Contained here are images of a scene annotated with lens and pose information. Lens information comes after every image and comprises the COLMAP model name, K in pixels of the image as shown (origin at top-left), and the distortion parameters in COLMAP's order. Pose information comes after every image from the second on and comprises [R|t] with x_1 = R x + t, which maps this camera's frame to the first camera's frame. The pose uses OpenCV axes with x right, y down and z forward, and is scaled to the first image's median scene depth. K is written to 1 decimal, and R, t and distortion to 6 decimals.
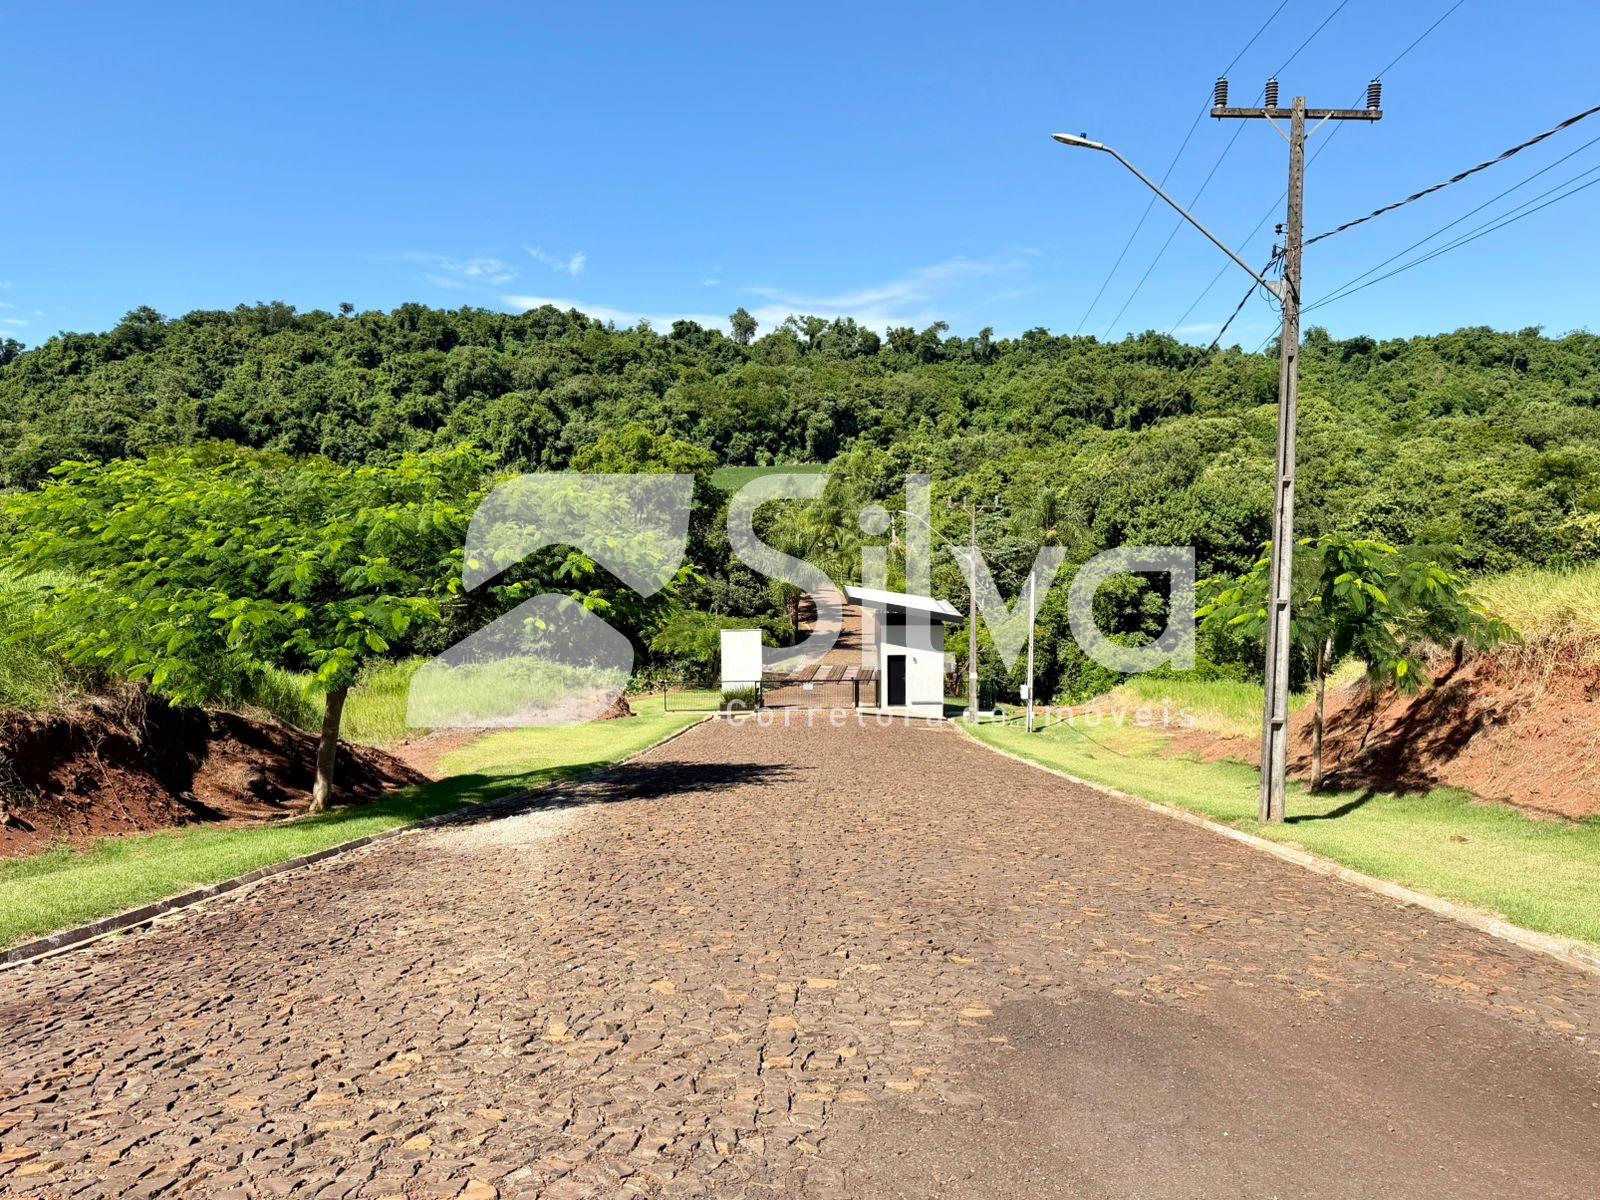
lens RADIAL K [[1100.8, 0, 797.7], [0, 1100.8, 611.3], [0, 0, 1]] dist [0.140806, -0.206042]
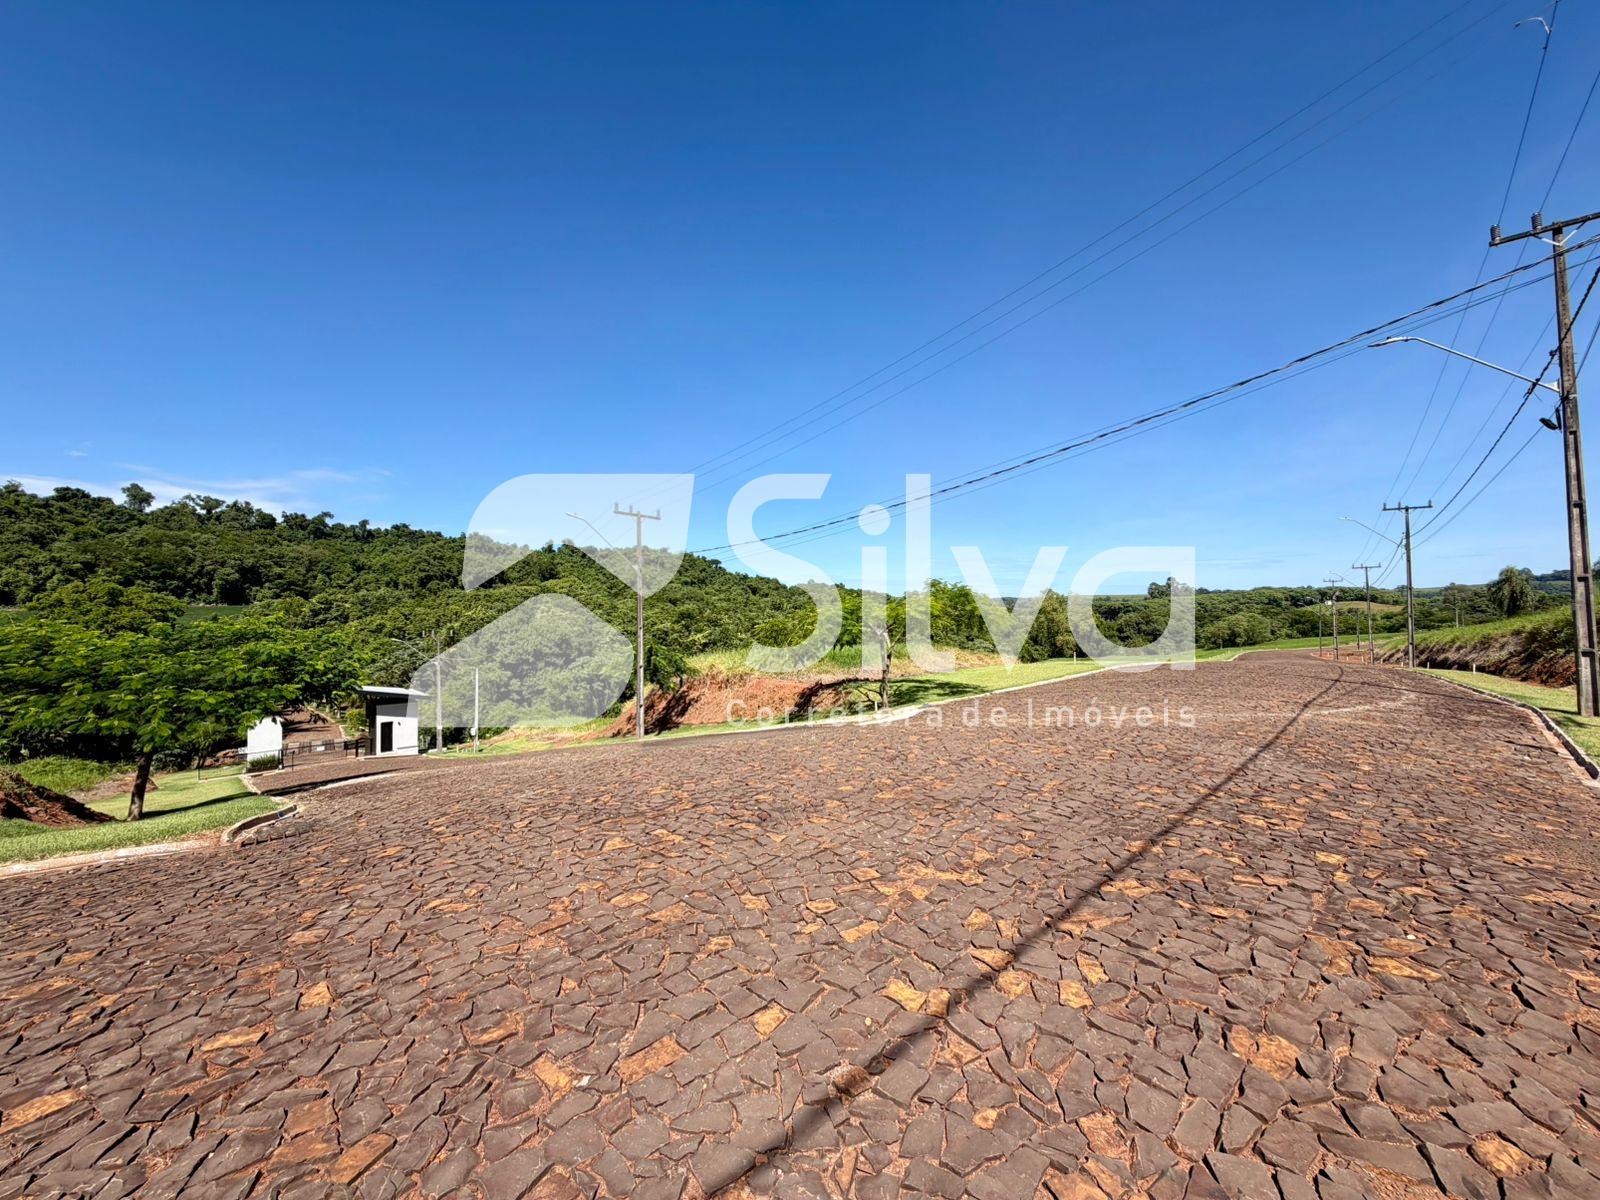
lens RADIAL K [[701.4, 0, 802.9], [0, 701.4, 600.9], [0, 0, 1]] dist [-0.003113, 0.001135]
pose [[0.710521, 0.014455, 0.703527, -0.080658], [0.082300, 0.991220, -0.103484, 0.006881], [-0.698846, 0.131427, 0.703094, -0.091532]]
